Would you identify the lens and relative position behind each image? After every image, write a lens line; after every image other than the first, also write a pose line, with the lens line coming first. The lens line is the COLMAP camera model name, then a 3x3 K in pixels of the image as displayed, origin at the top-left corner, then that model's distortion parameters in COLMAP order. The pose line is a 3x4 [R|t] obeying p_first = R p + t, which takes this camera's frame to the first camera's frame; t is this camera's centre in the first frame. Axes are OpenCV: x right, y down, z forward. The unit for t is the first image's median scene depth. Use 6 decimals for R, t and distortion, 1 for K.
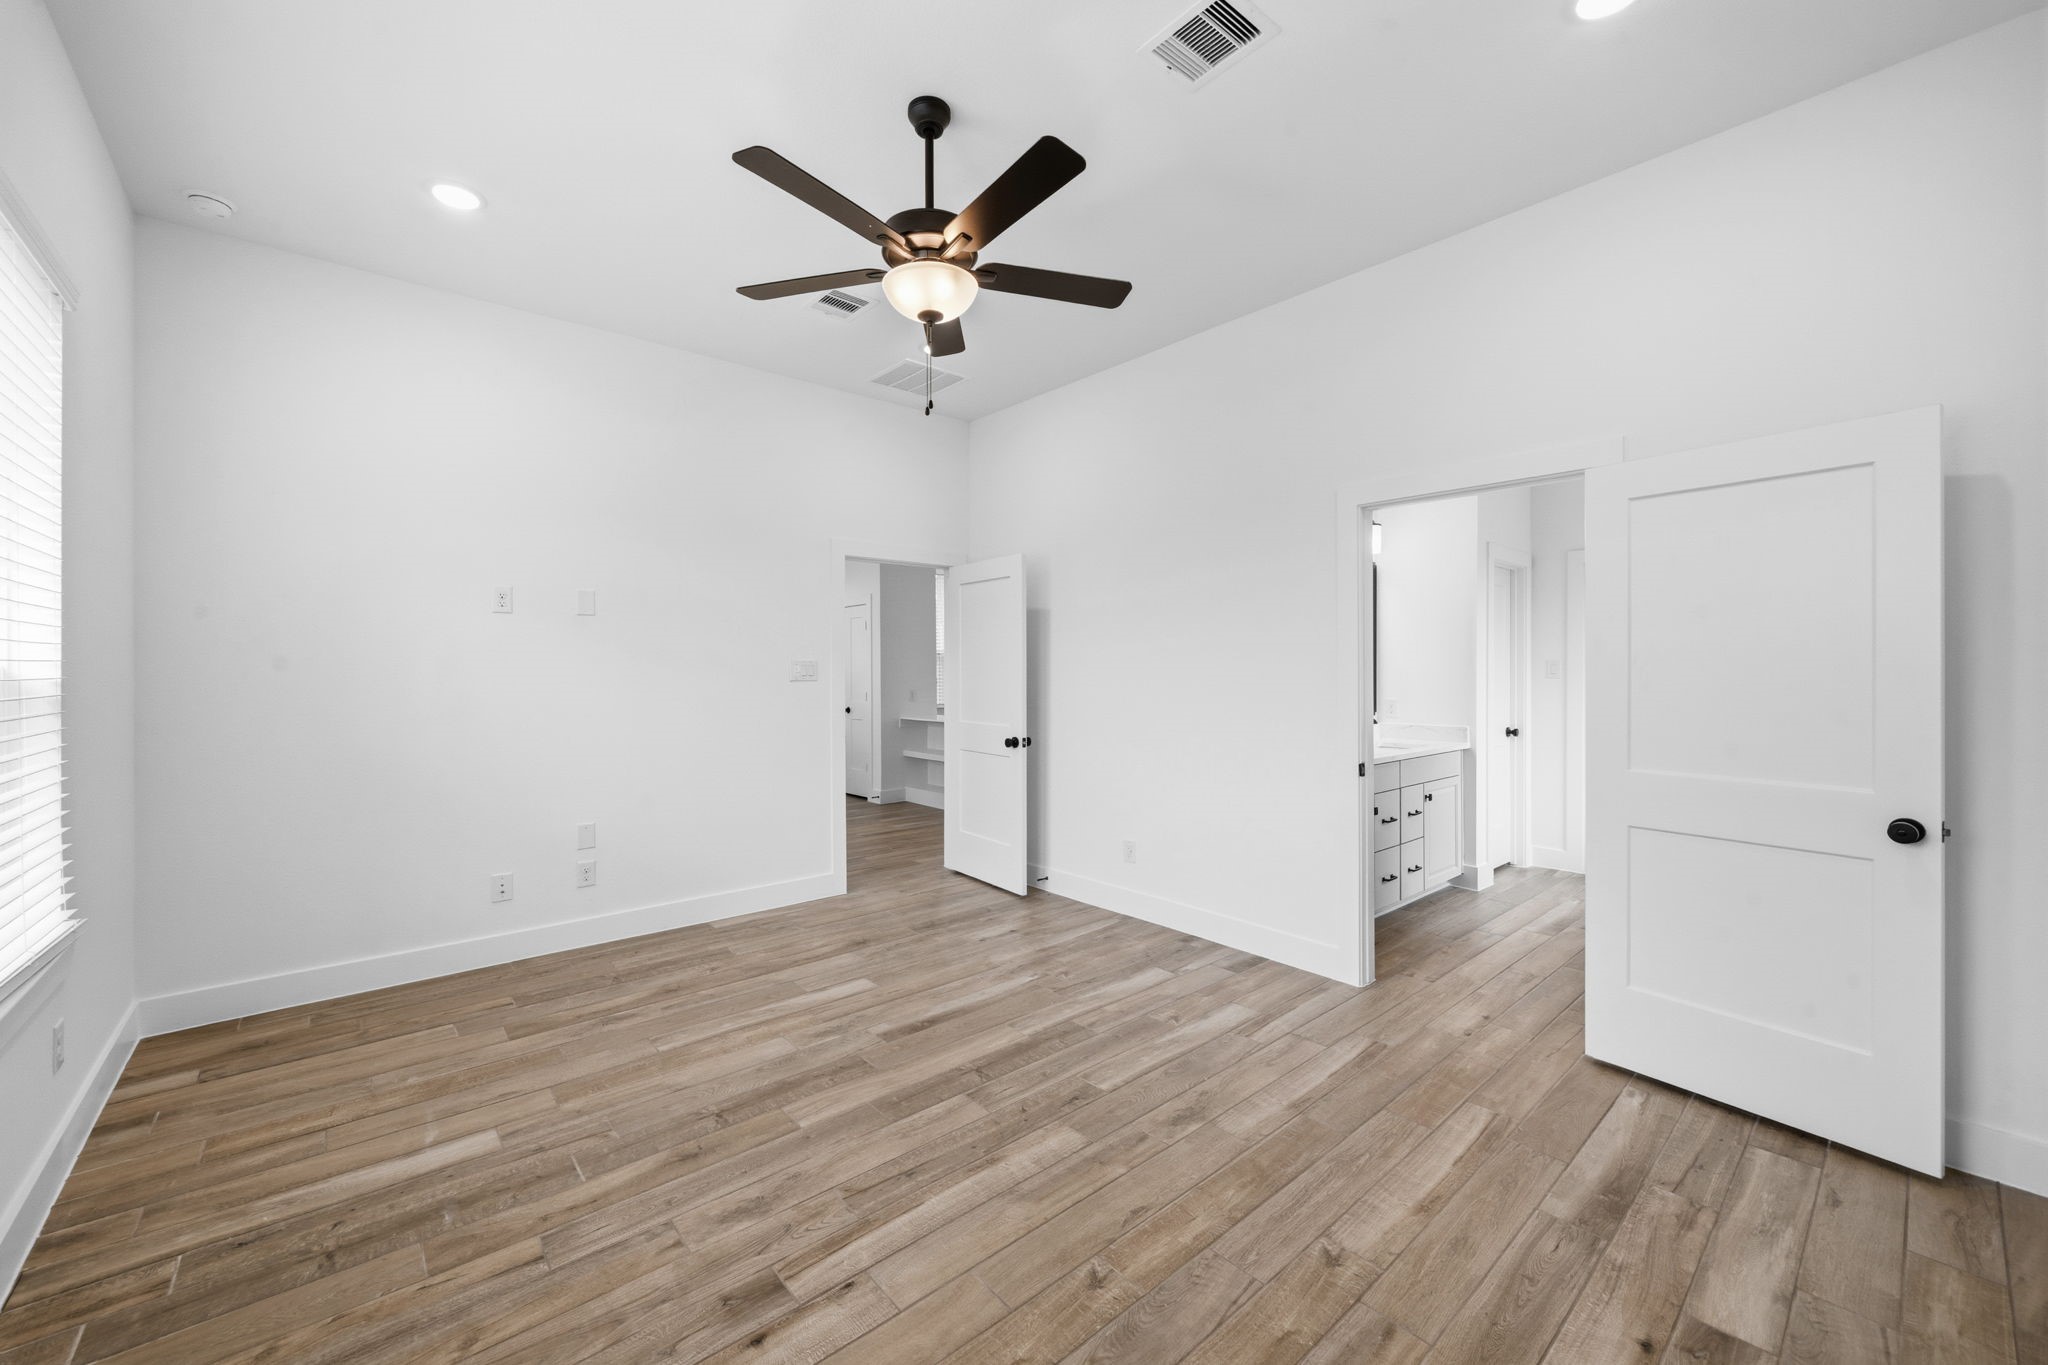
lens RADIAL K [[802.0, 0, 1023.5], [0, 802.0, 677.9], [0, 0, 1]] dist [-0.001418, -0.000764]
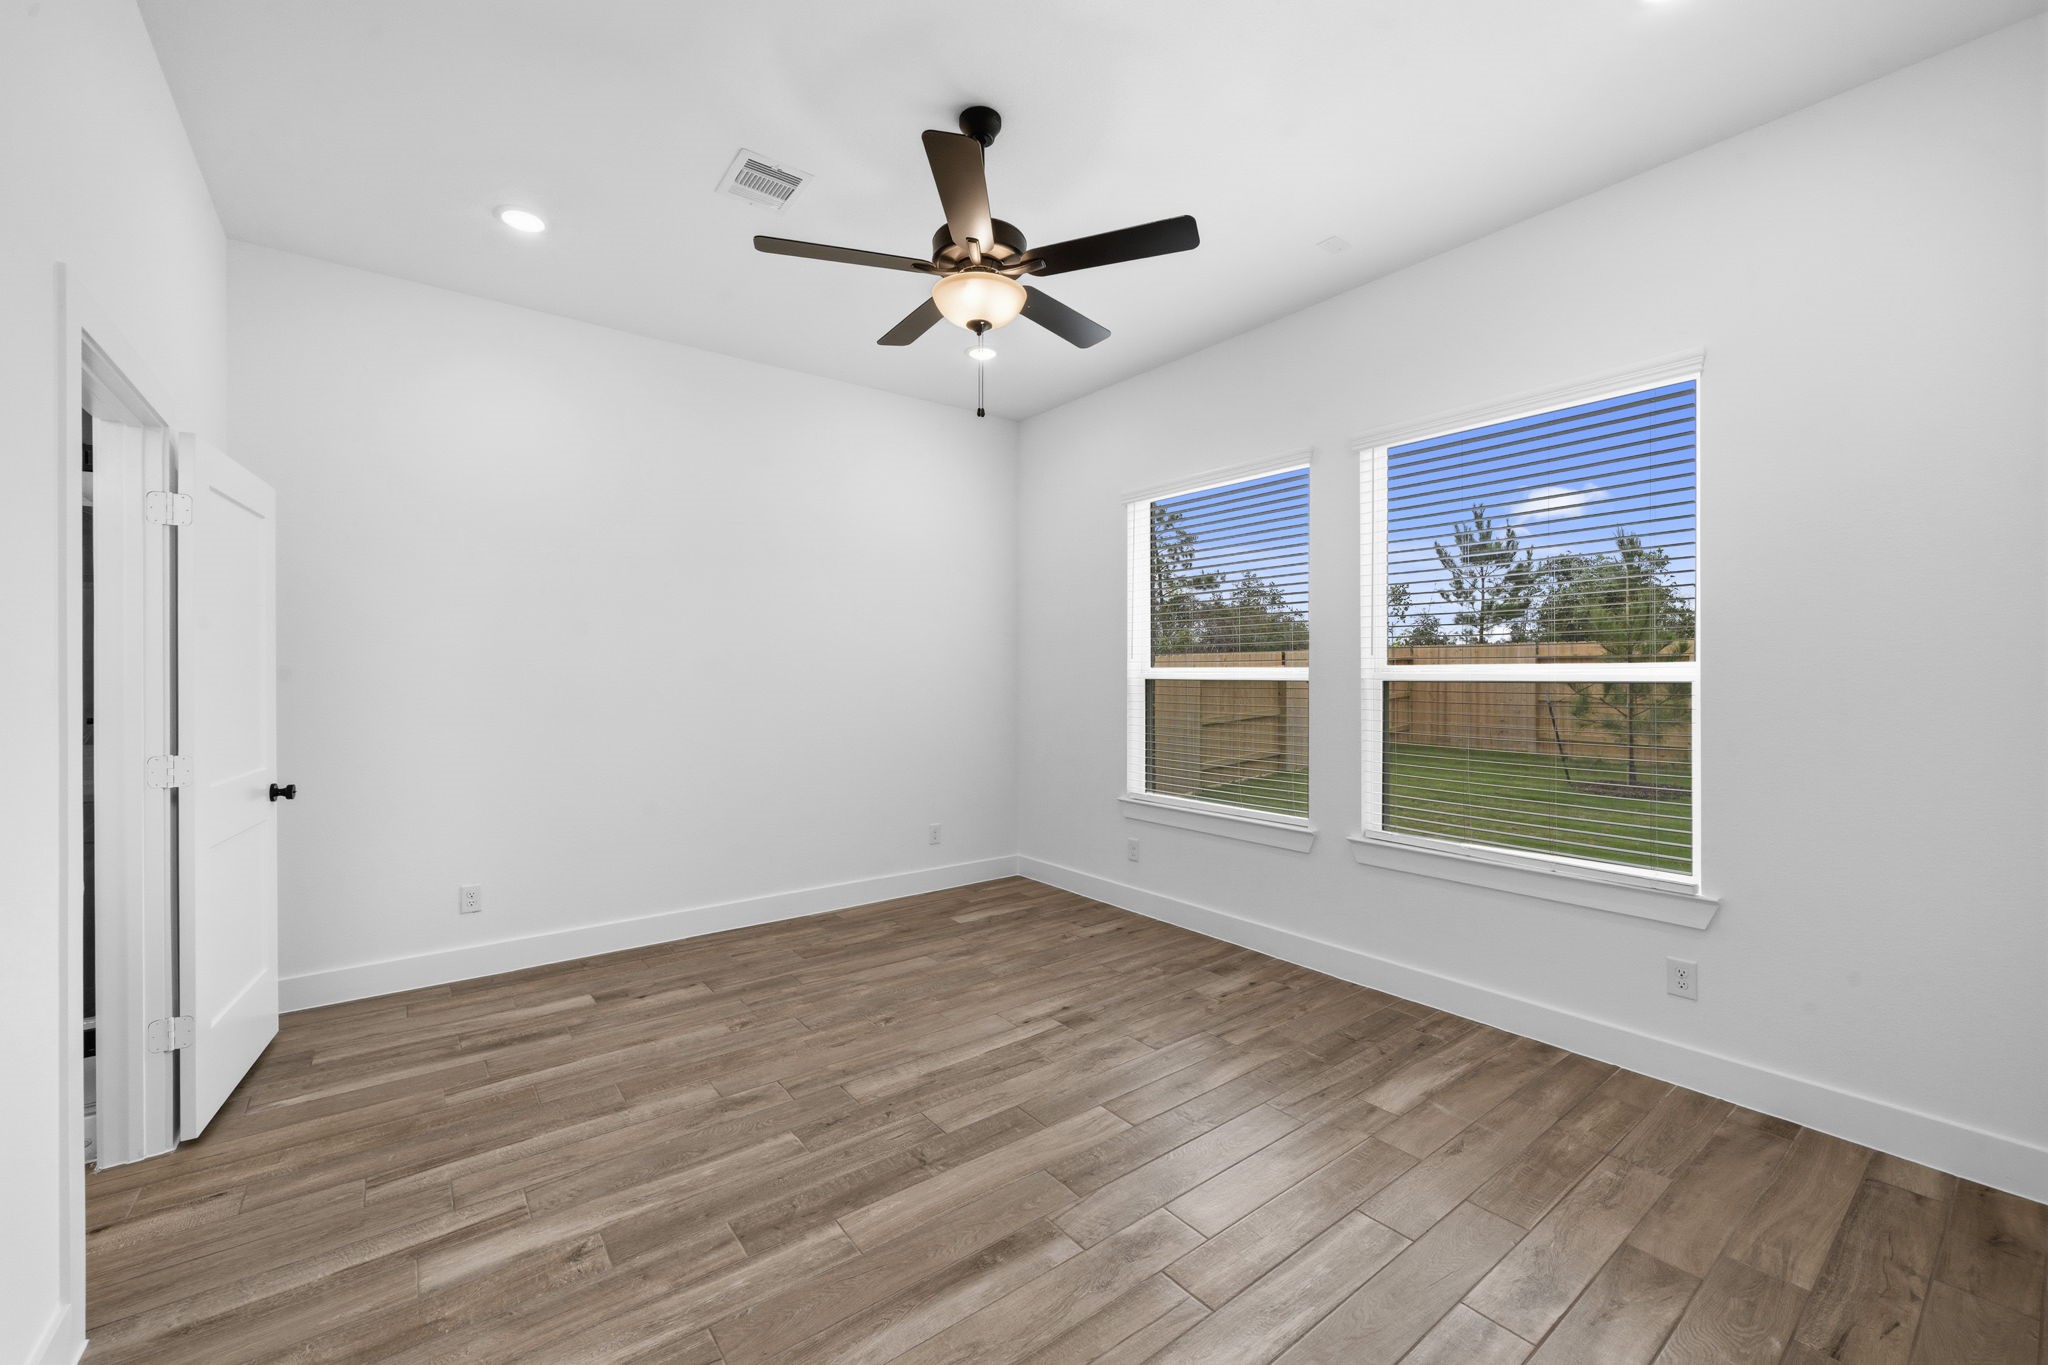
lens RADIAL K [[826.0, 0, 1022.6], [0, 826.0, 671.0], [0, 0, 1]] dist [0.000232, 0.000038]
pose [[-0.998113, 0.000829, 0.061398, -0.230712], [0.000993, 0.999996, 0.002646, -0.017486], [-0.061395, 0.002702, -0.998110, 2.013513]]
